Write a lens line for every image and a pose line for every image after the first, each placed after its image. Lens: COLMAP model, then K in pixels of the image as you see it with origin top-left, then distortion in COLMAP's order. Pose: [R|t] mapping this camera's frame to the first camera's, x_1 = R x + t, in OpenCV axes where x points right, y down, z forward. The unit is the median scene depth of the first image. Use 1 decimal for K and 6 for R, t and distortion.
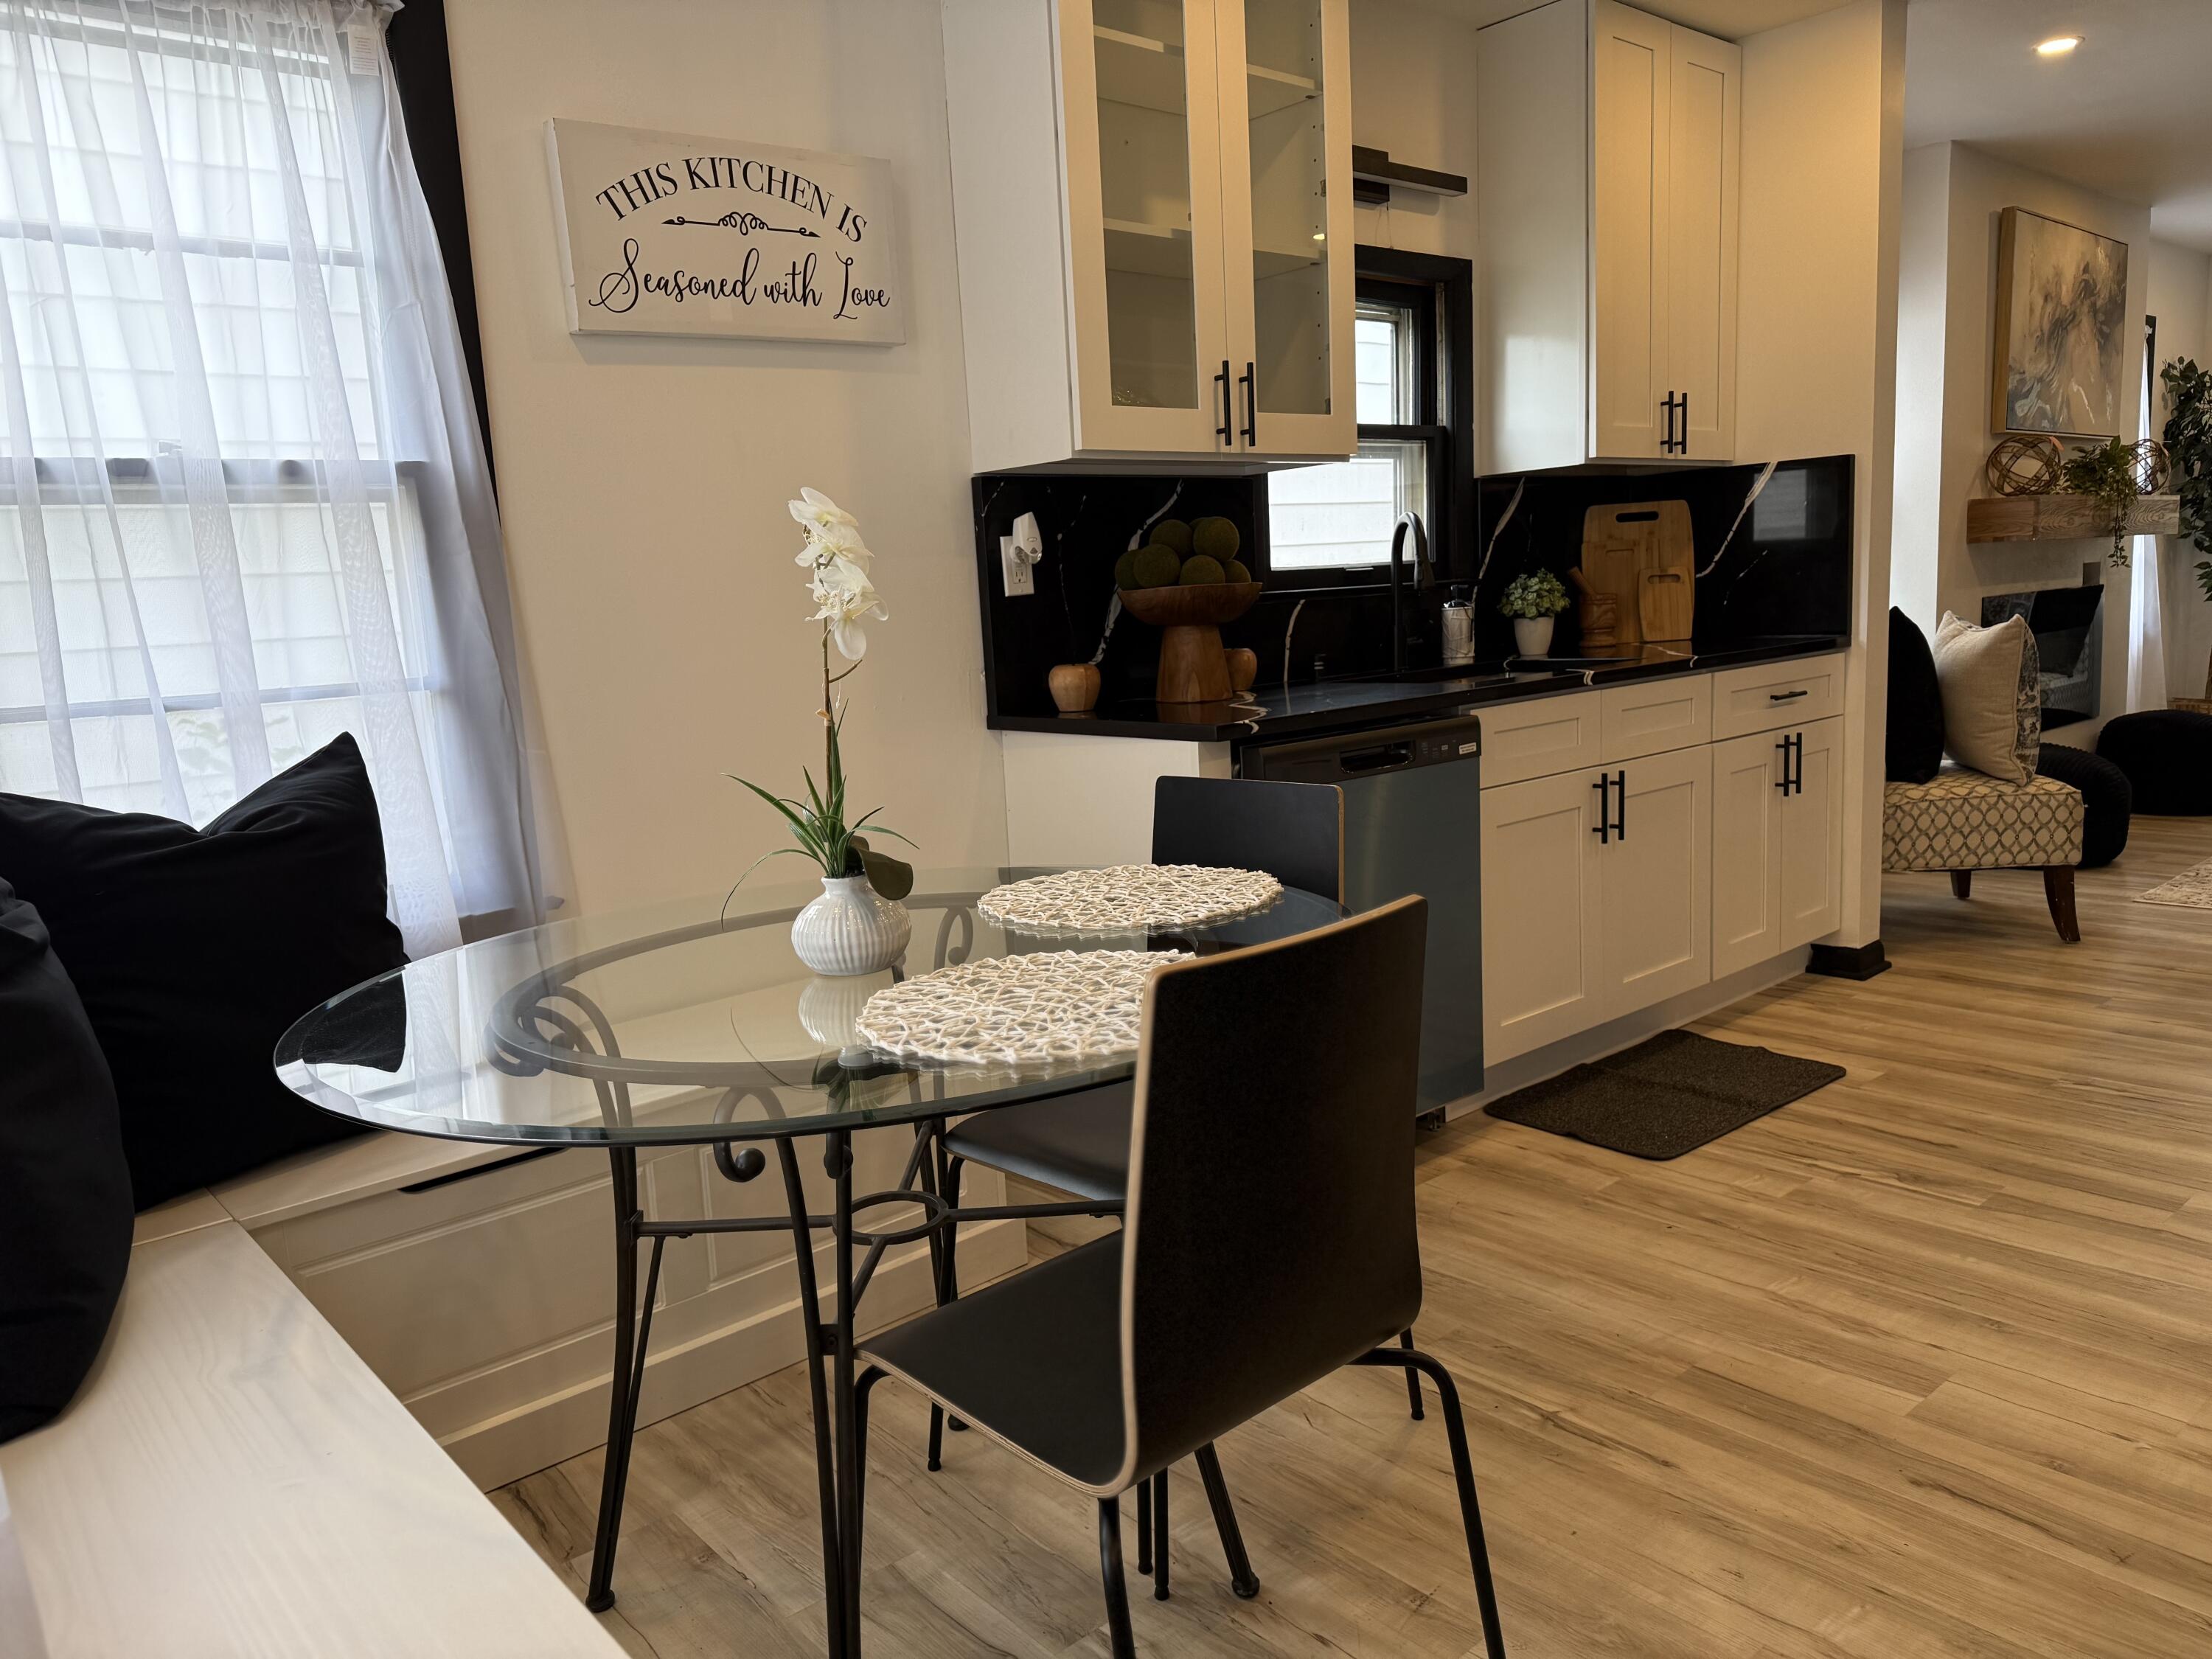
lens RADIAL K [[1558.4, 0, 1056.0], [0, 1558.4, 870.2], [0, 0, 1]] dist [0.000185, -0.022365]
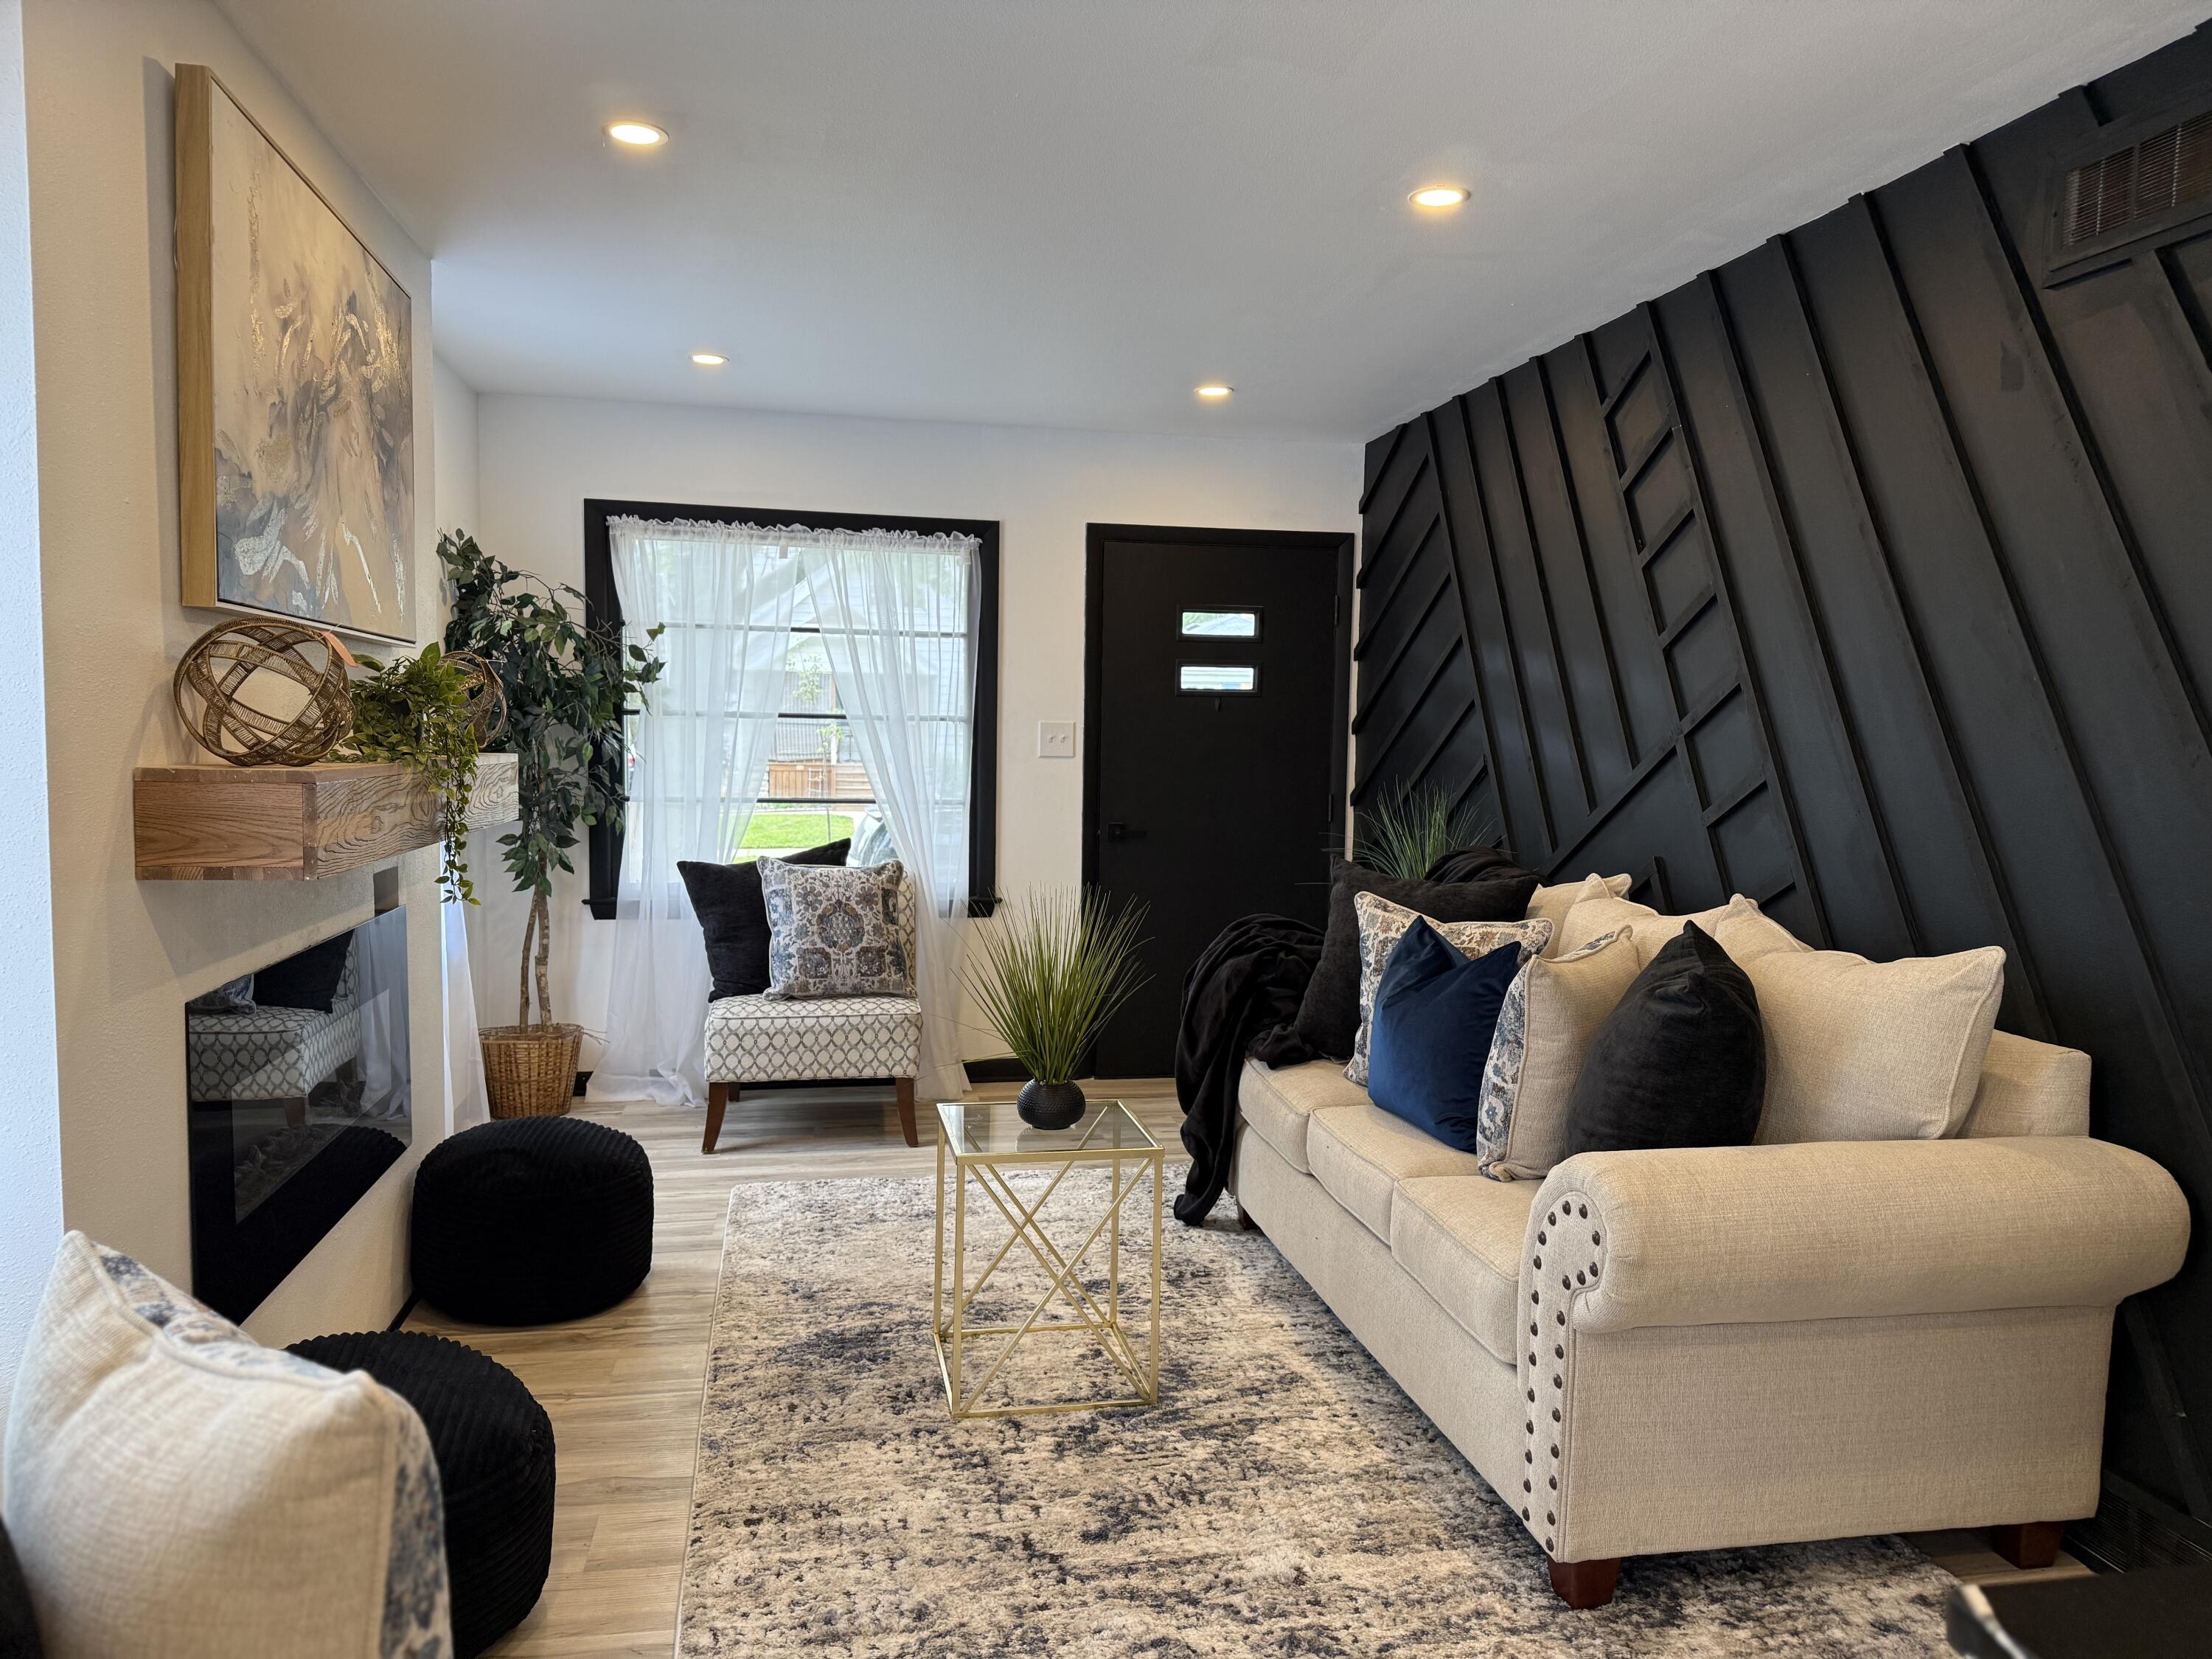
lens RADIAL K [[1554.1, 0, 1106.0], [0, 1554.1, 829.5], [0, 0, 1]] dist [0.189334, -0.291198]
pose [[0.482472, 0.008967, 0.875865, 0.484847], [0.109641, 0.991465, -0.070547, -0.229632], [-0.869022, 0.130068, 0.477371, 0.820721]]
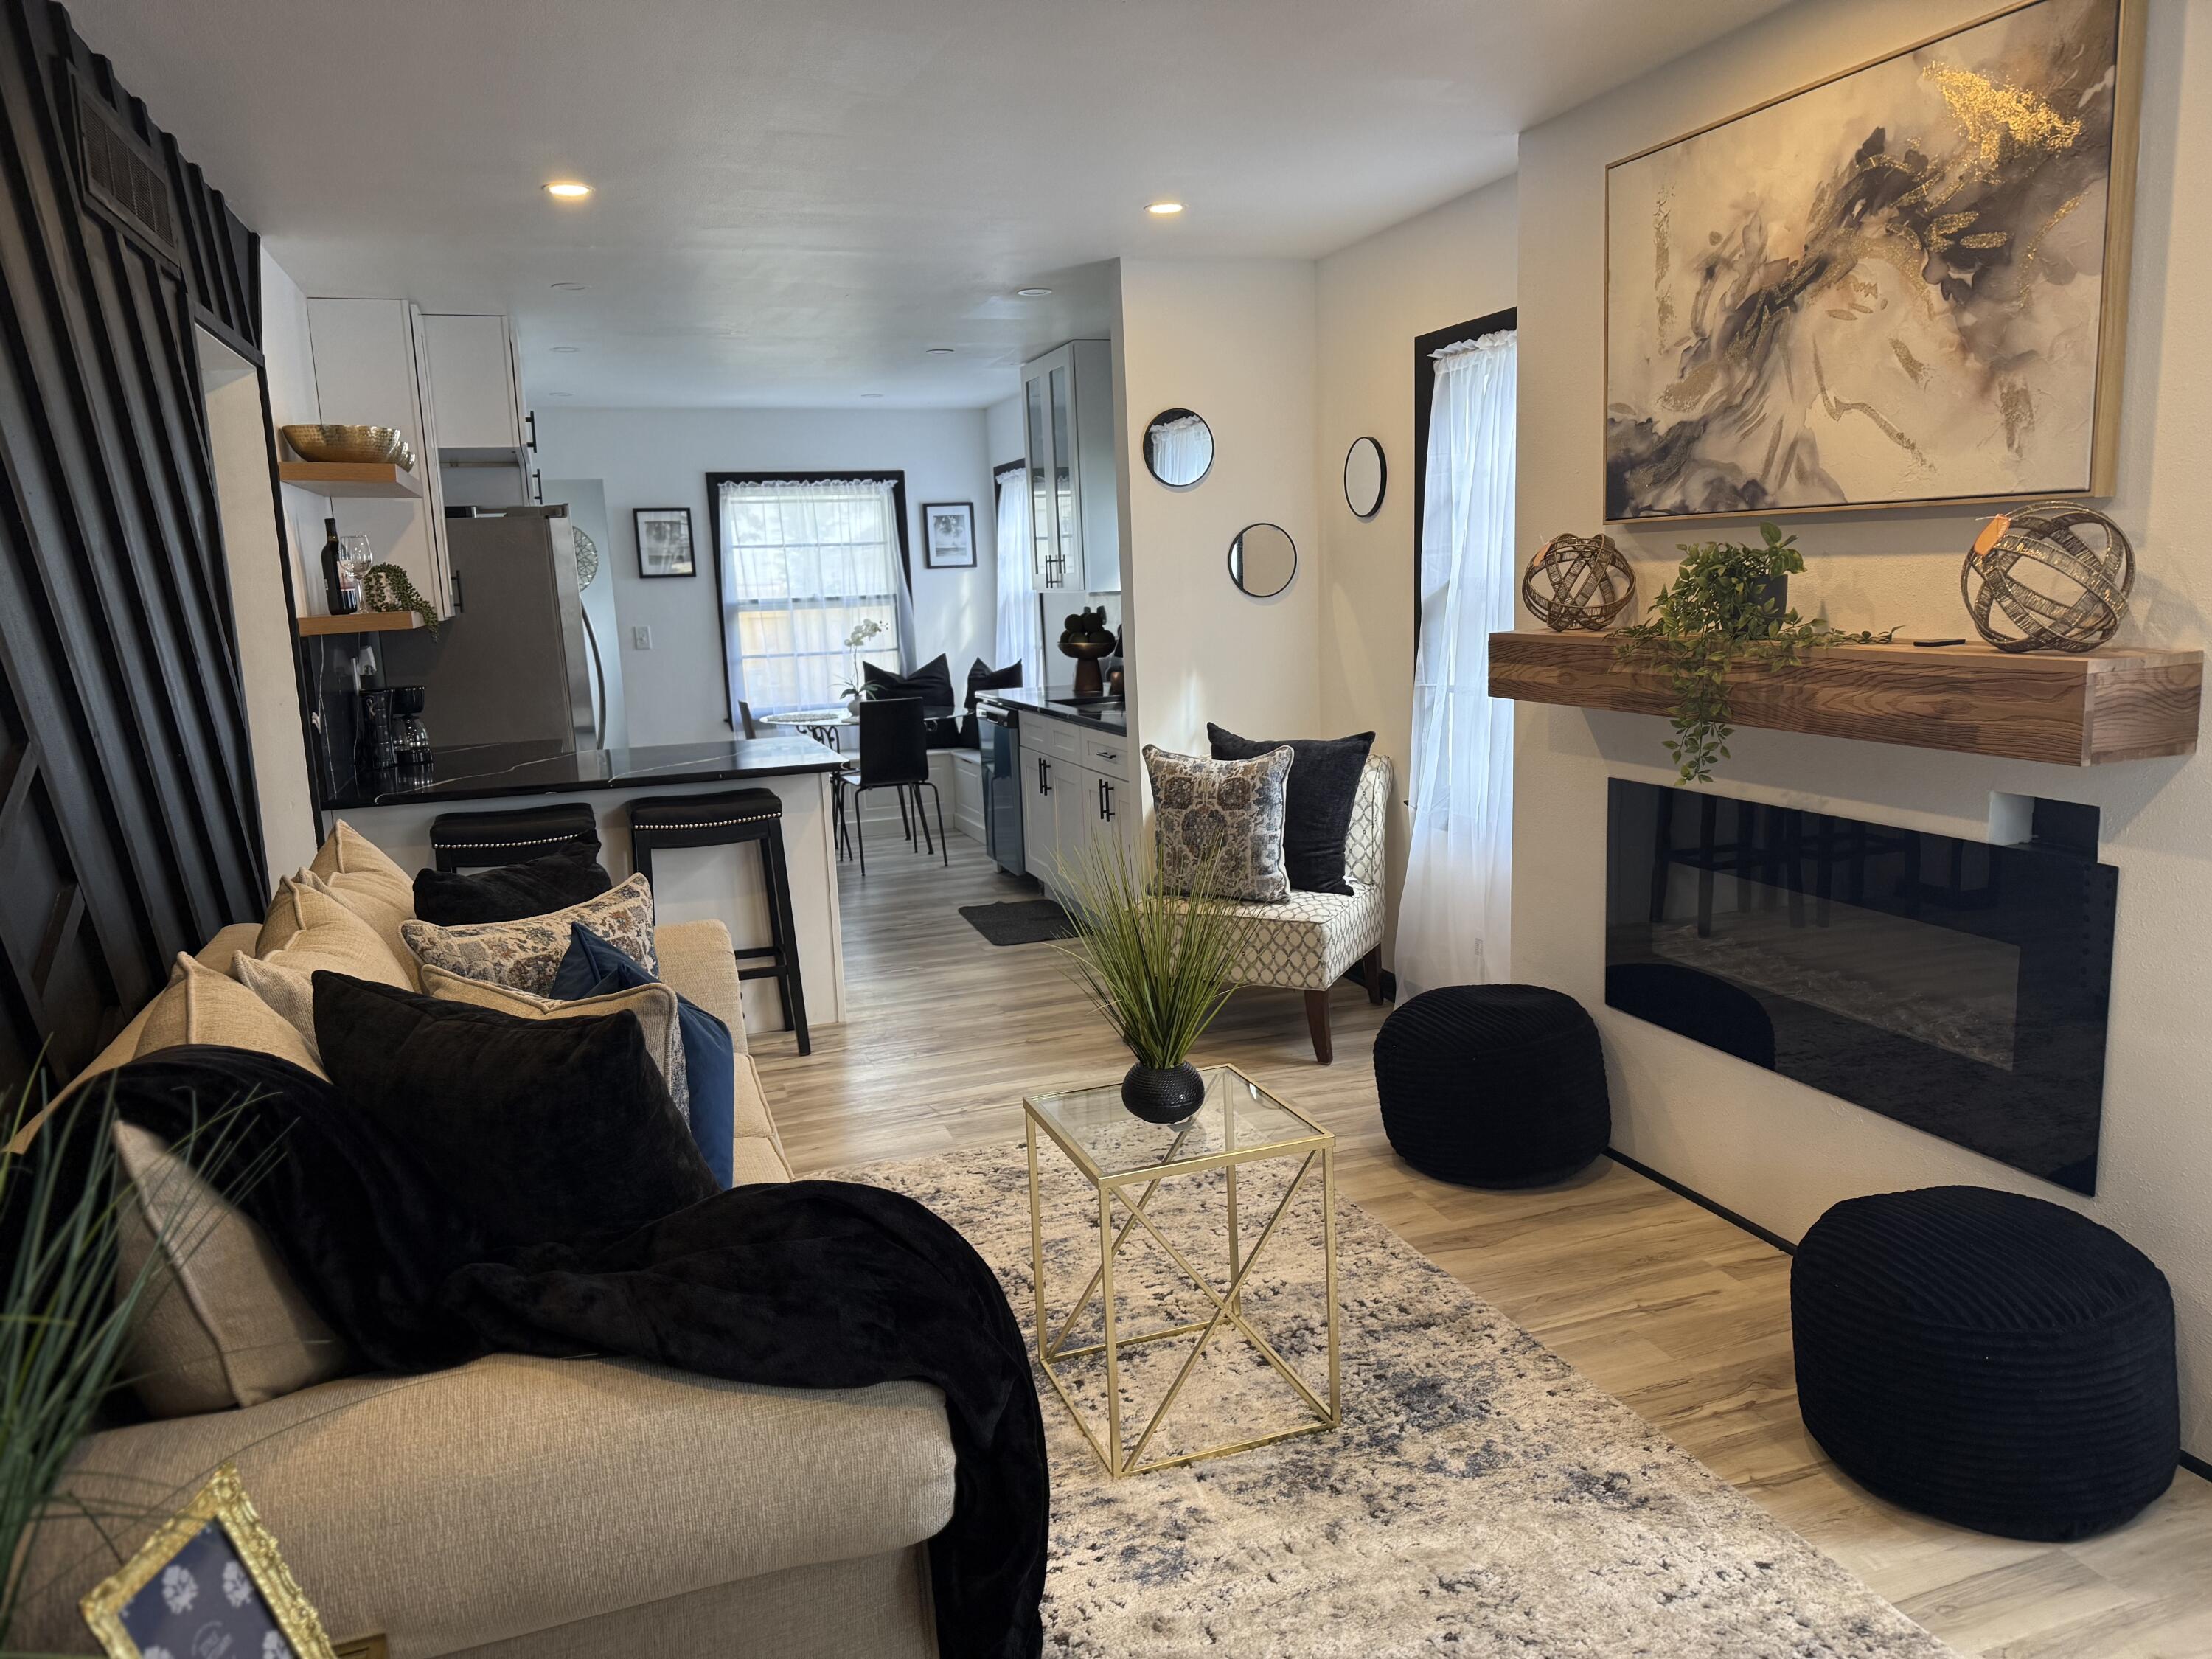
lens RADIAL K [[1554.1, 0, 1106.0], [0, 1554.1, 829.5], [0, 0, 1]] dist [0.189334, -0.291198]
pose [[-0.352596, 0.224365, -0.908480, 1.774853], [-0.110452, 0.954067, 0.278491, -0.439045], [0.929234, 0.198539, -0.311619, 1.416313]]
